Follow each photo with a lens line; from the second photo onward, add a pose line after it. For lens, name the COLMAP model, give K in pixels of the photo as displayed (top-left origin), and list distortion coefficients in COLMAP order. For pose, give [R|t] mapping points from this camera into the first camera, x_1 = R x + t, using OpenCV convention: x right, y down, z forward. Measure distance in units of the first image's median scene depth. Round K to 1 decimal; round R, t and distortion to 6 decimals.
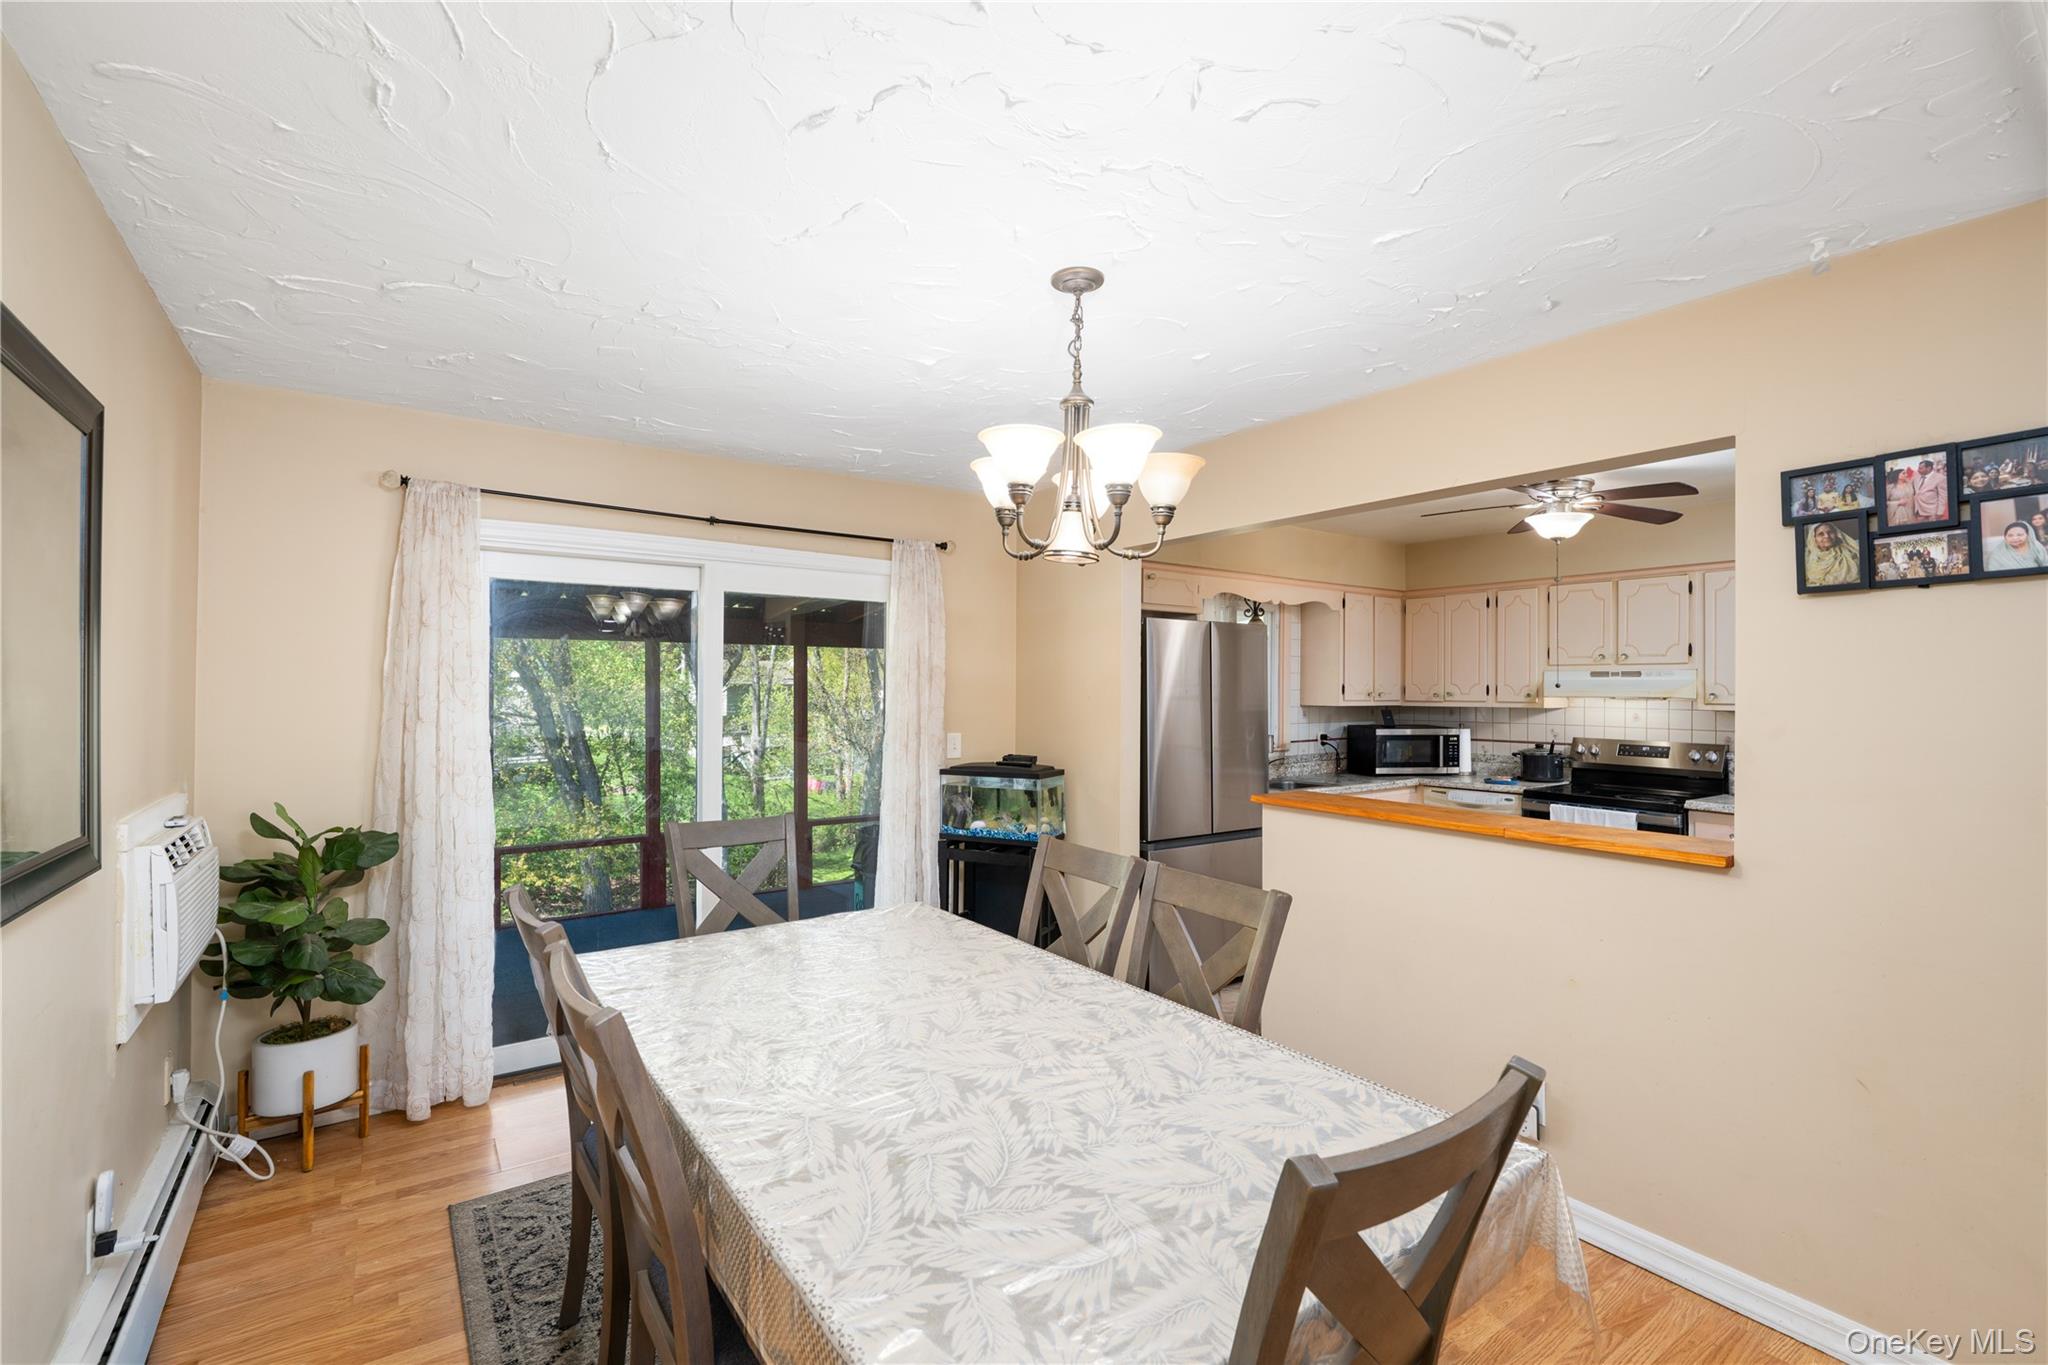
lens RADIAL K [[908.9, 0, 1030.0], [0, 908.9, 680.6], [0, 0, 1]] dist [-0.000838, 0.000667]
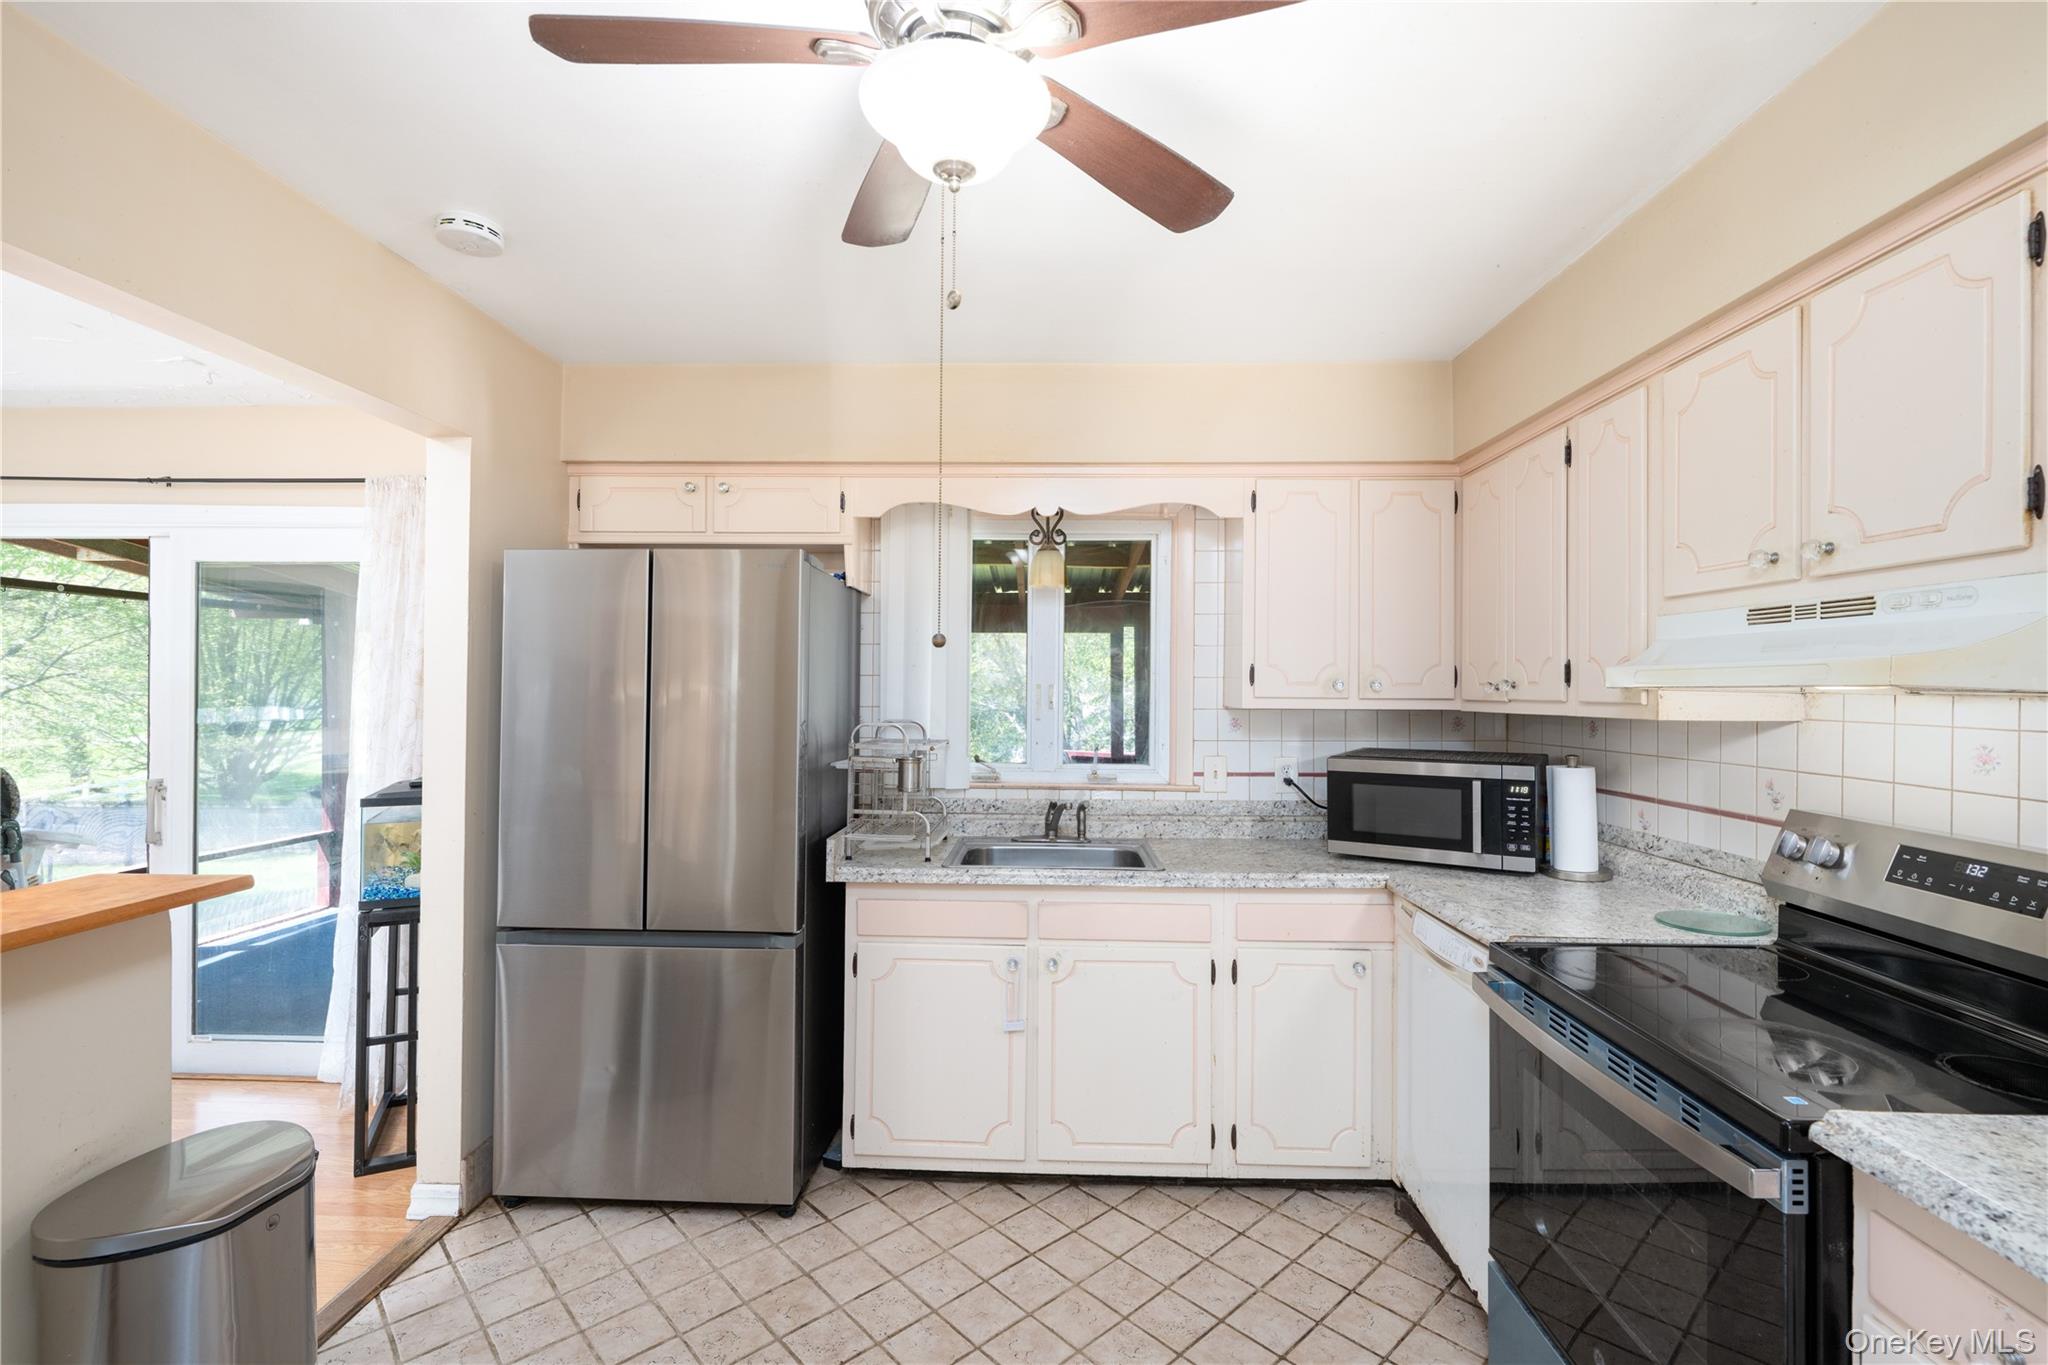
lens RADIAL K [[908.9, 0, 1024.6], [0, 908.9, 680.9], [0, 0, 1]] dist [-0.000838, 0.000667]
pose [[0.792784, -0.004000, -0.609490, 0.543499], [0.002923, 0.999992, -0.002761, 0.014020], [0.609496, 0.000408, 0.792789, 0.525290]]
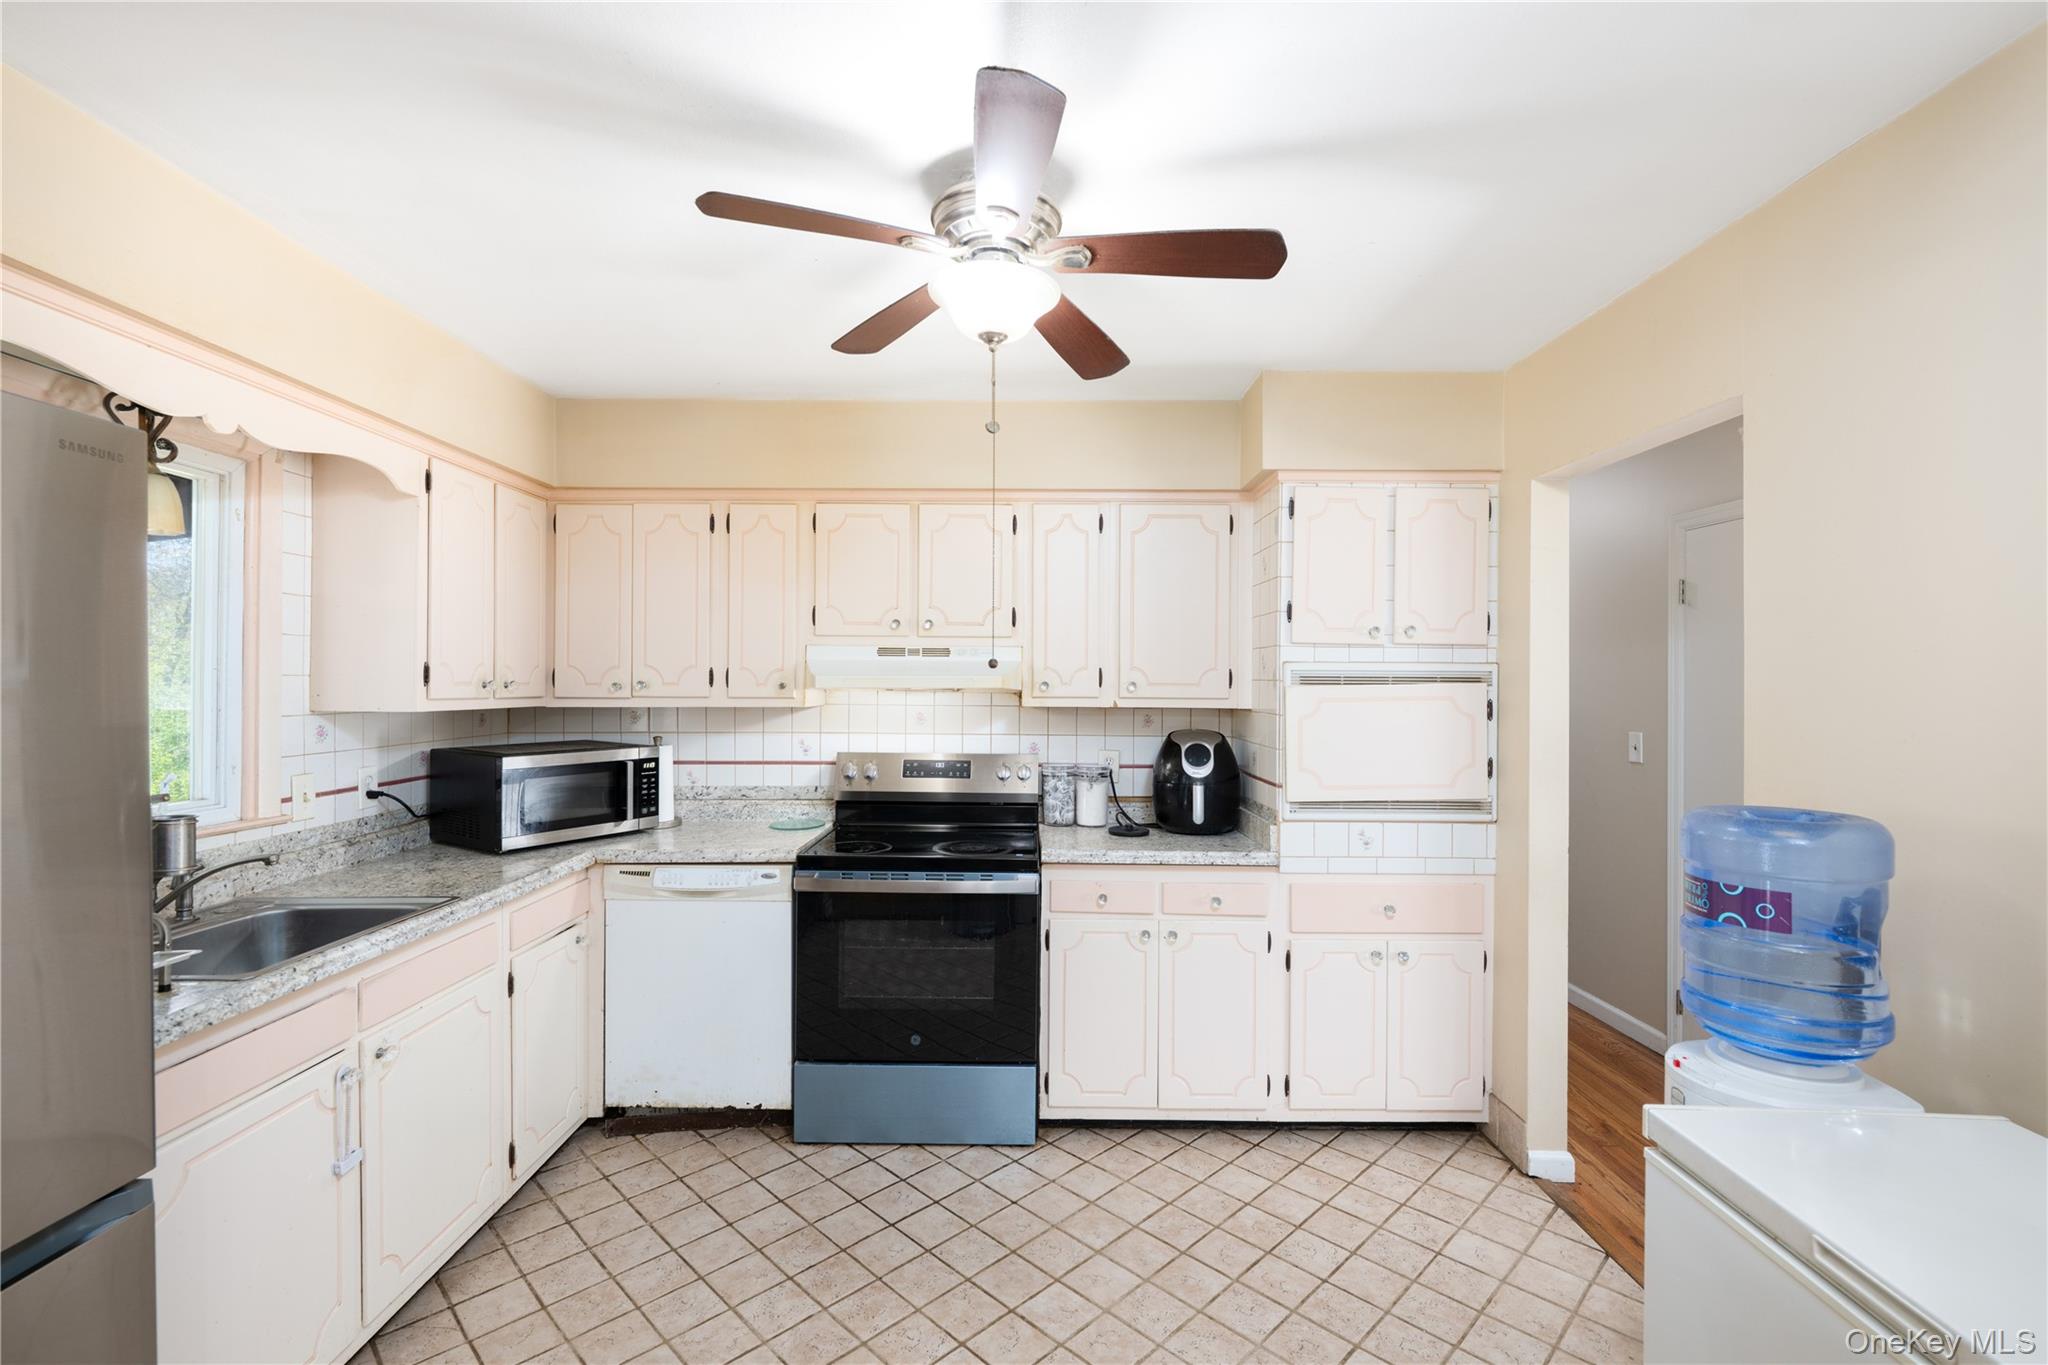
lens RADIAL K [[908.9, 0, 1016.3], [0, 908.9, 679.9], [0, 0, 1]] dist [-0.000838, 0.000667]
pose [[0.586249, 0.002150, 0.810128, 0.149990], [-0.008119, 0.999962, 0.003221, 0.008639], [-0.810090, -0.008466, 0.586244, 0.497675]]
